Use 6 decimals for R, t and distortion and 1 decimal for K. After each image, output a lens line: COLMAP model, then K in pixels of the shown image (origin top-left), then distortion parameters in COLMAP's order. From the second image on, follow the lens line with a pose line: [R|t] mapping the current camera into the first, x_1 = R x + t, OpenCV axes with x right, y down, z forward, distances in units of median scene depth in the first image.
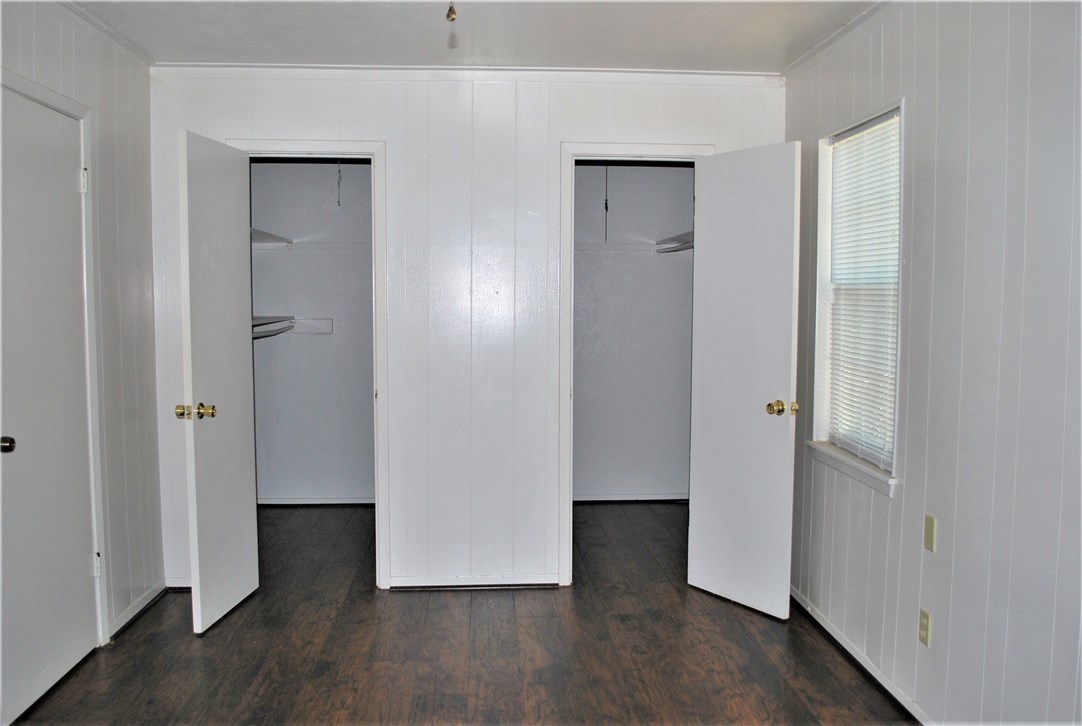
lens RADIAL K [[910.1, 0, 541.0], [0, 910.1, 363.0], [0, 0, 1]] dist [-0.084135, 0.014500]
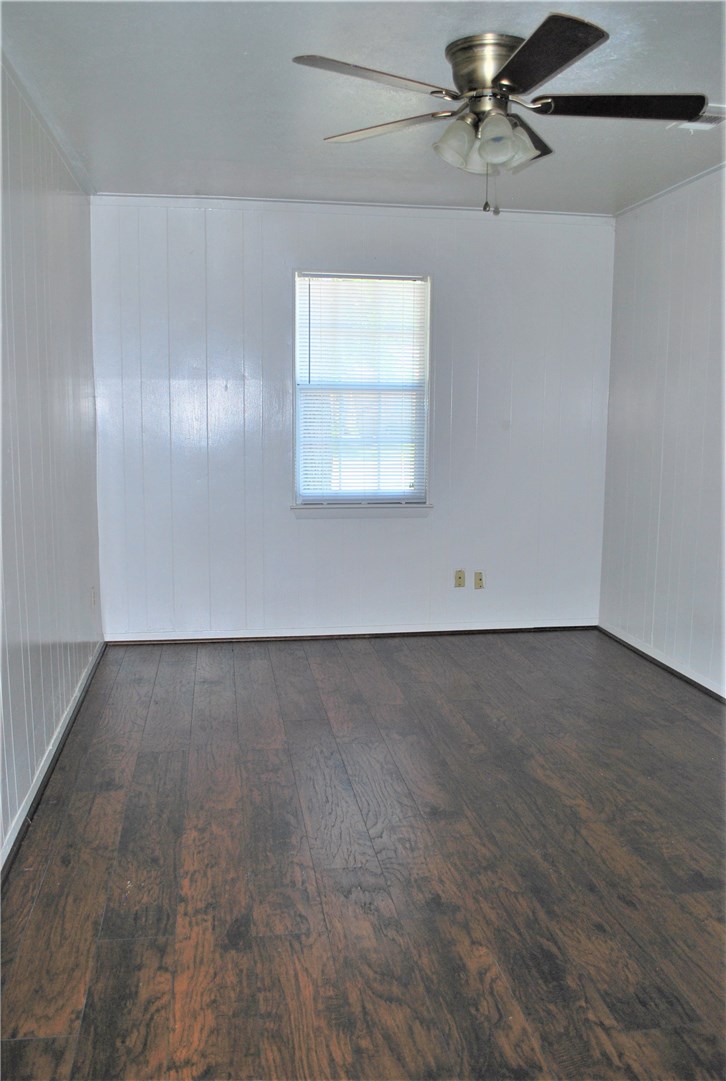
lens RADIAL K [[909.2, 0, 363.0], [0, 909.2, 540.5], [0, 0, 1]] dist [-0.084135, 0.014500]
pose [[-0.995203, 0.006961, -0.097585, 0.154759], [-0.014605, 0.975717, 0.218547, -0.091111], [0.096737, 0.218924, -0.970935, 1.516329]]
